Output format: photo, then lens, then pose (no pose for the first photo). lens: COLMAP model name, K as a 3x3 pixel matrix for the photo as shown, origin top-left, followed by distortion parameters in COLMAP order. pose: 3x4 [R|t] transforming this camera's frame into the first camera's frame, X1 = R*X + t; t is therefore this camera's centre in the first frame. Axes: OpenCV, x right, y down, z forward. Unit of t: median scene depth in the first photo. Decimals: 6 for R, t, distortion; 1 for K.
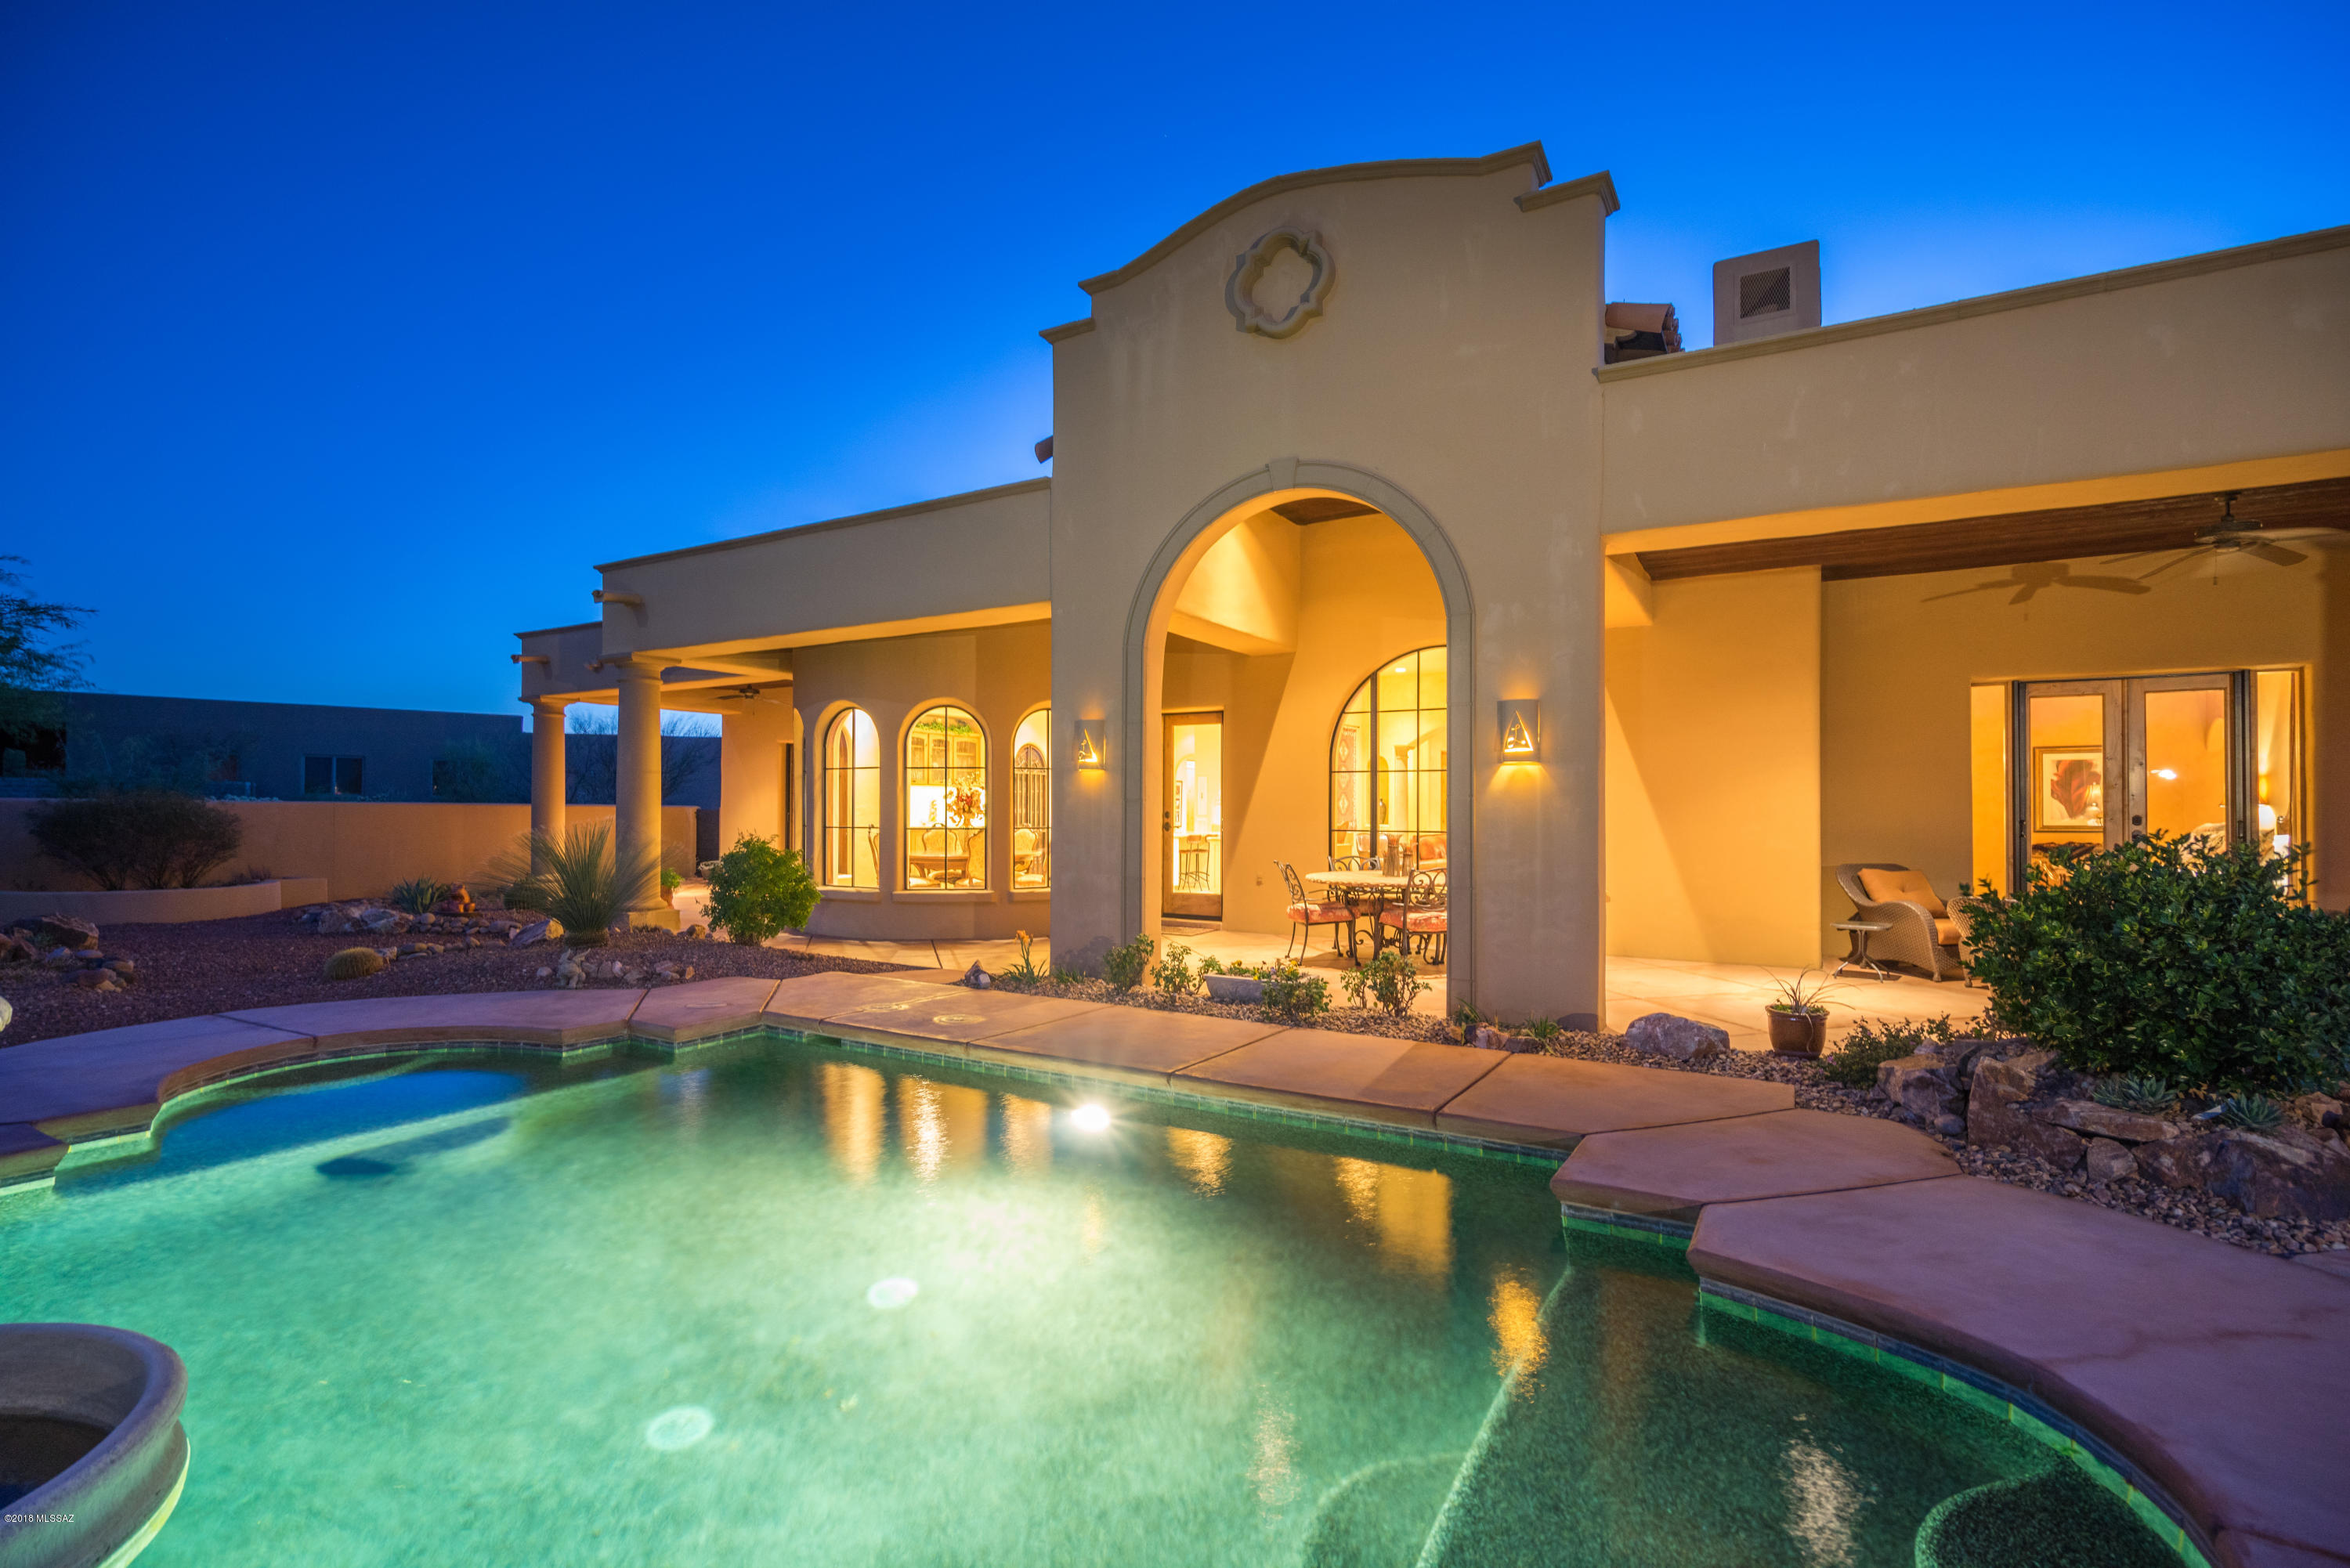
lens RADIAL K [[1080.5, 0, 1257.7], [0, 1080.5, 799.6], [0, 0, 1]] dist [-0.008945, 0.002225]
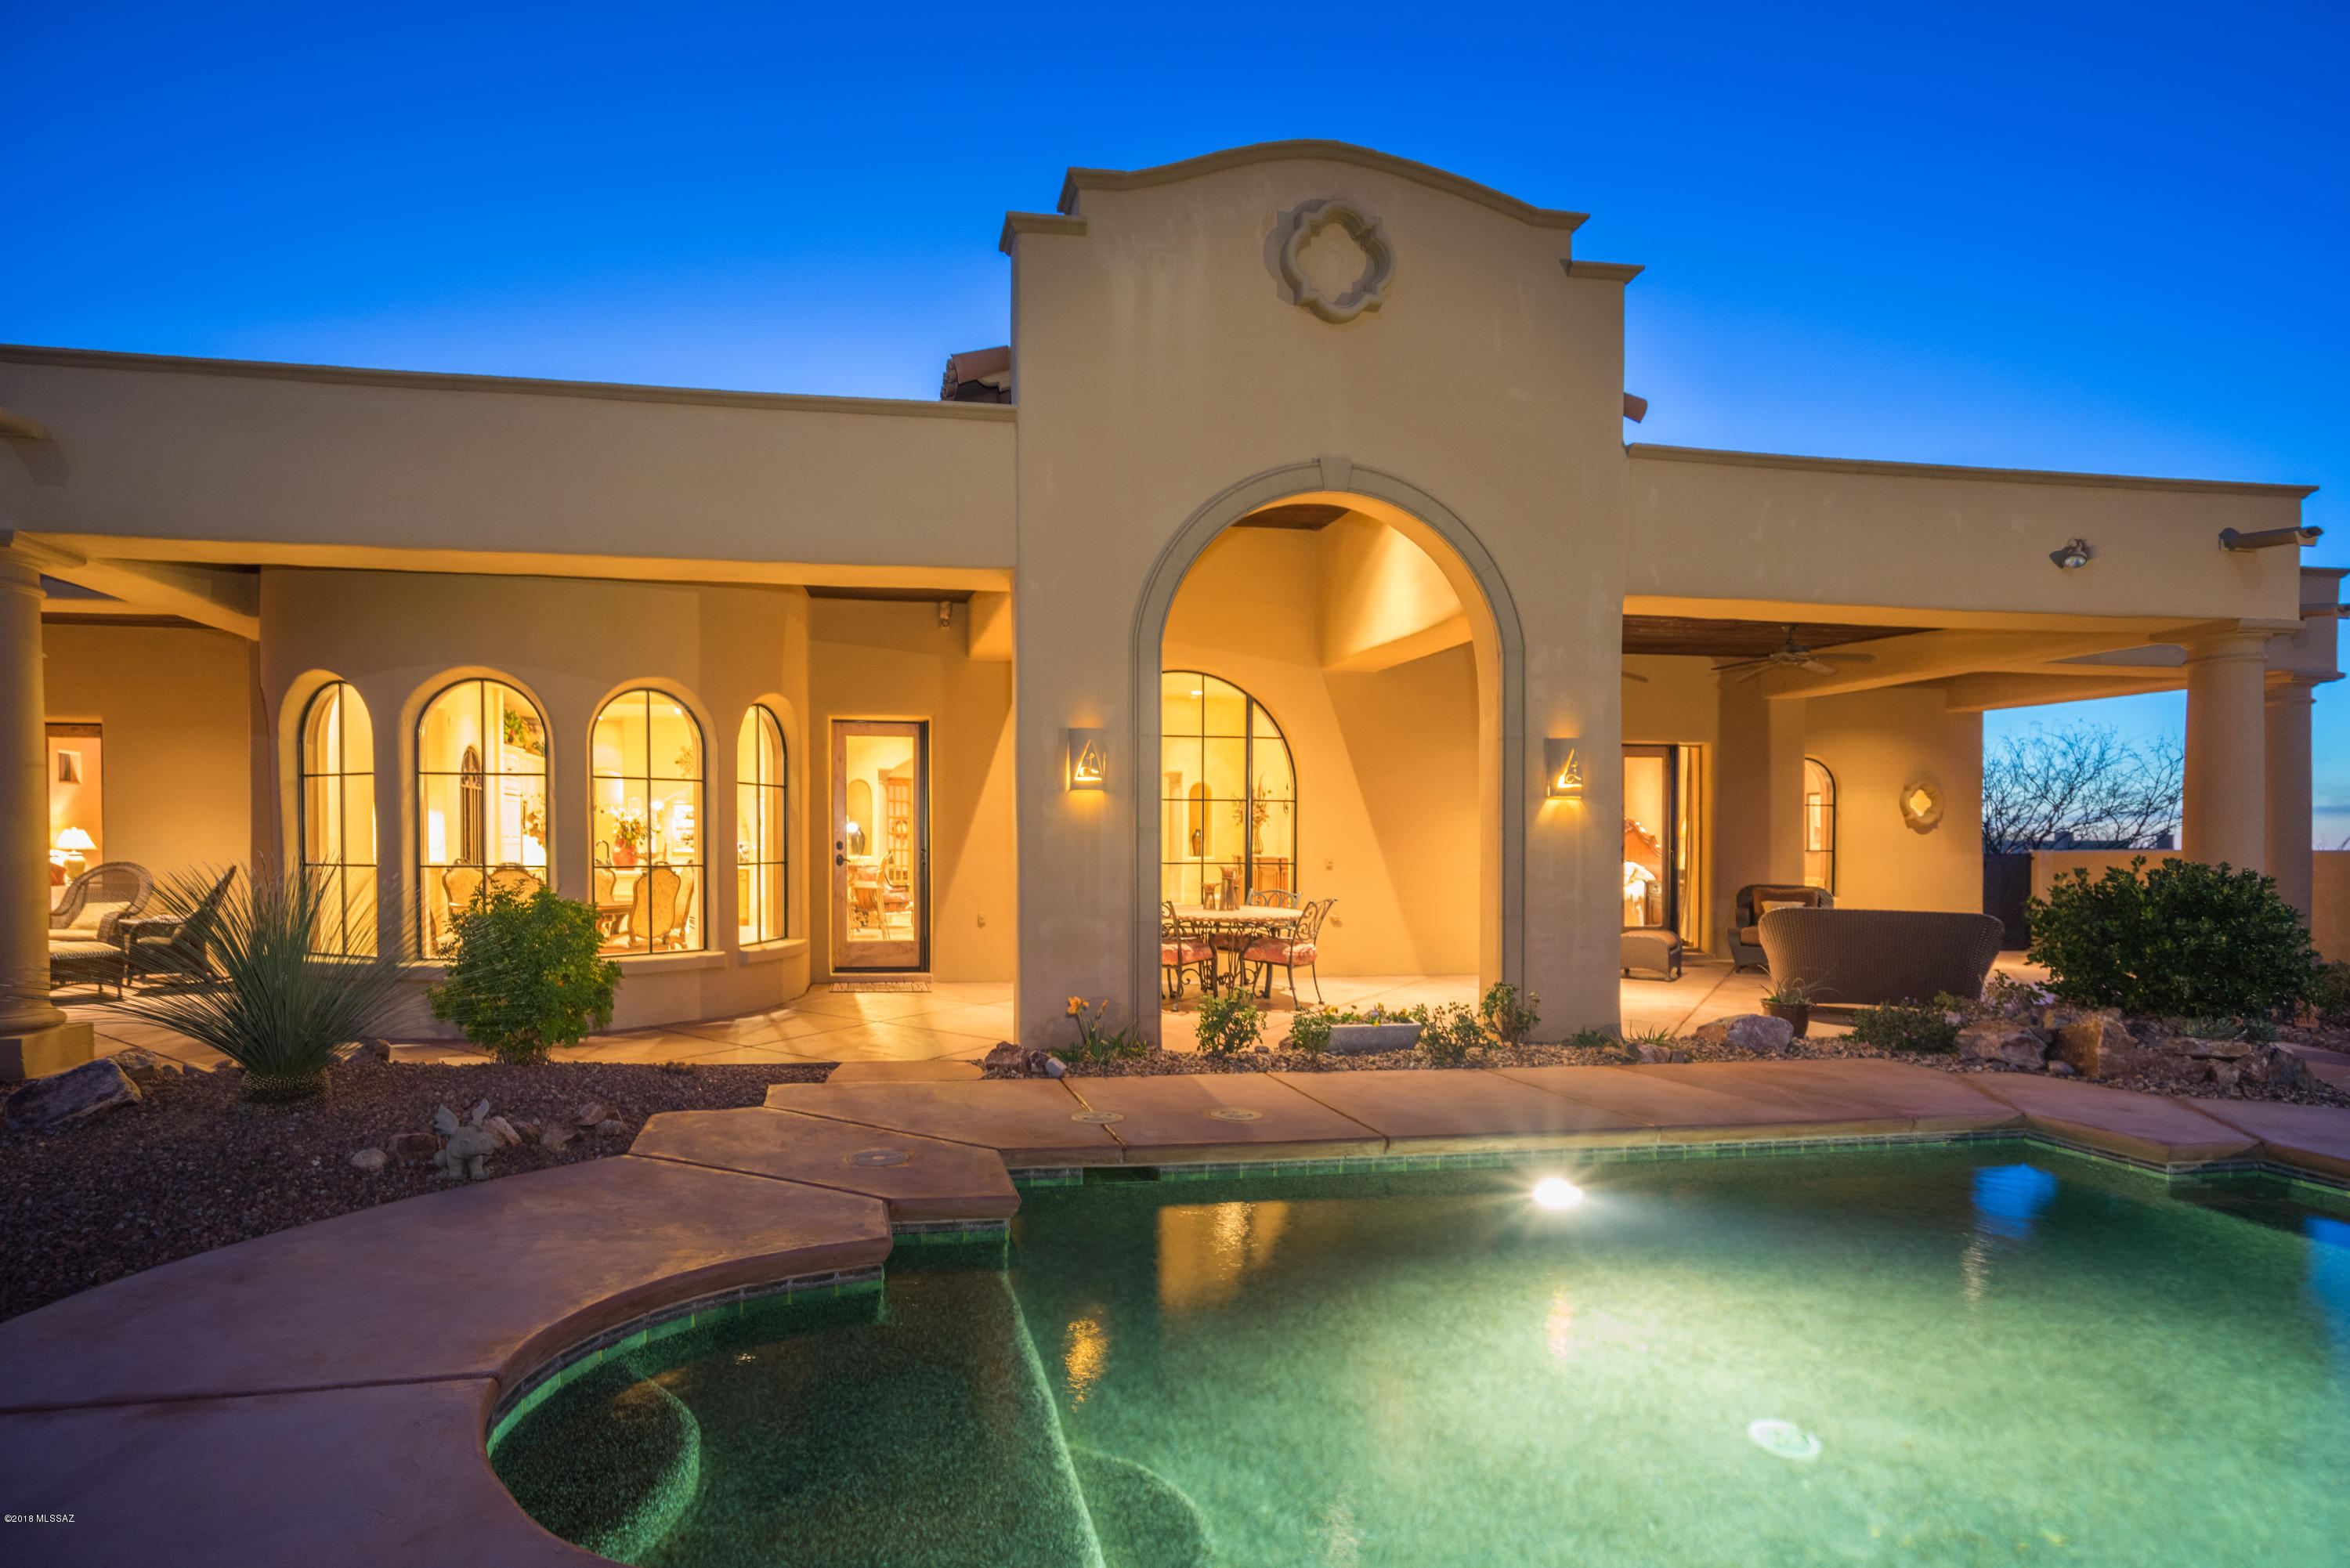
lens RADIAL K [[1080.5, 0, 1177.8], [0, 1080.5, 860.8], [0, 0, 1]] dist [-0.008945, 0.002225]
pose [[0.787883, -0.009631, 0.615749, -0.634090], [-0.008589, 0.999609, 0.026625, 0.002995], [-0.615765, -0.026266, 0.787492, 0.346498]]
